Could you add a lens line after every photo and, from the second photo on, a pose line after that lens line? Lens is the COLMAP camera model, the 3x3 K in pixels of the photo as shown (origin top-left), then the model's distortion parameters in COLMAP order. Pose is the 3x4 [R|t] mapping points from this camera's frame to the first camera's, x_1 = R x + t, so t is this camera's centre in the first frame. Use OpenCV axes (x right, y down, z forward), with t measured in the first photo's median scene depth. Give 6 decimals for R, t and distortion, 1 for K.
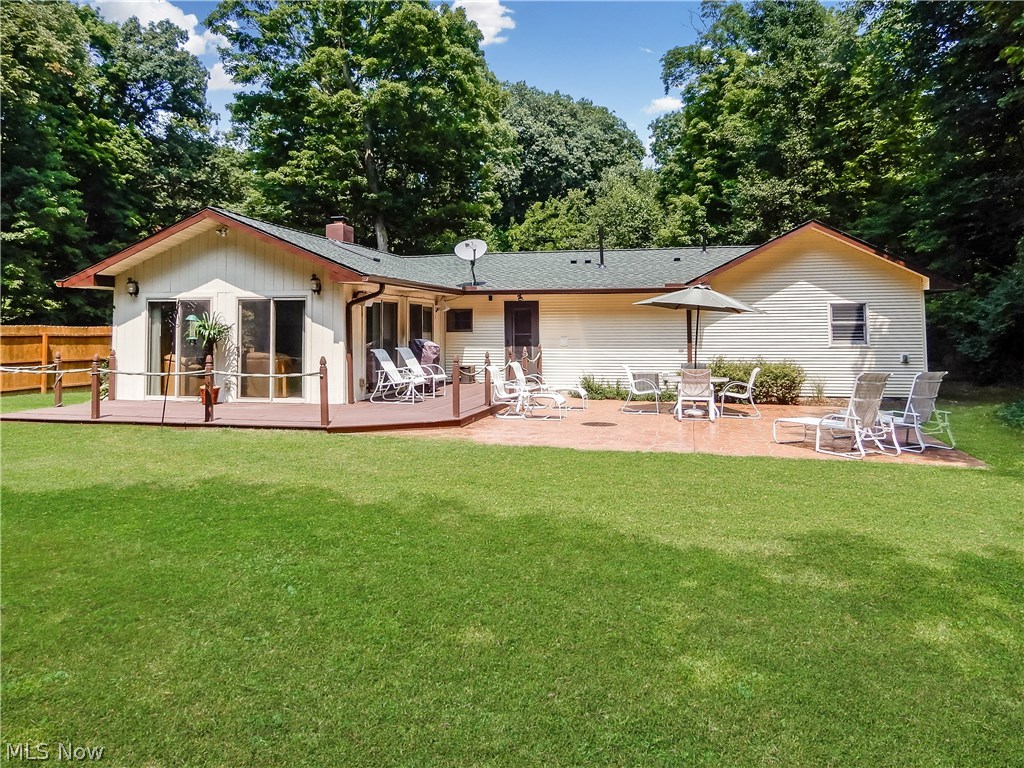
lens RADIAL K [[721.2, 0, 512.3], [0, 721.2, 290.7], [0, 0, 1]] dist [-0.002542, 0.000753]
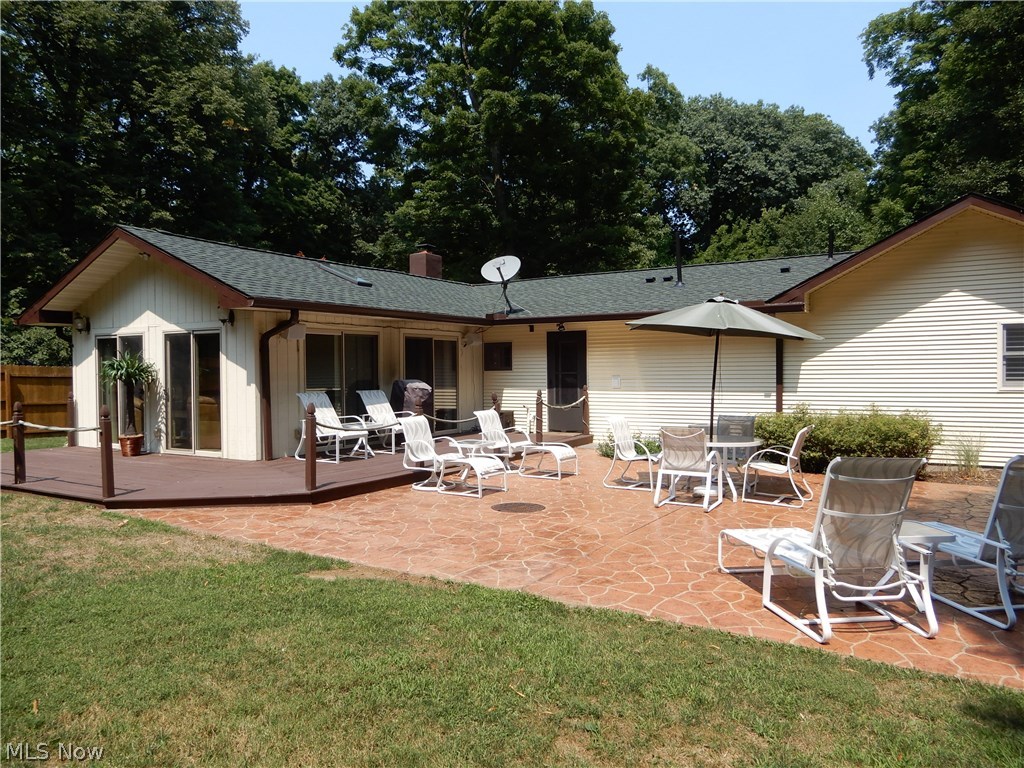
lens RADIAL K [[710.7, 0, 512.0], [0, 710.7, 384.0], [0, 0, 1]] dist [-0.000685, 0.001416]
pose [[0.953439, 0.000662, -0.301587, 0.113102], [0.022464, 0.997064, 0.073207, 0.007998], [0.300749, -0.076573, 0.950624, 0.137116]]
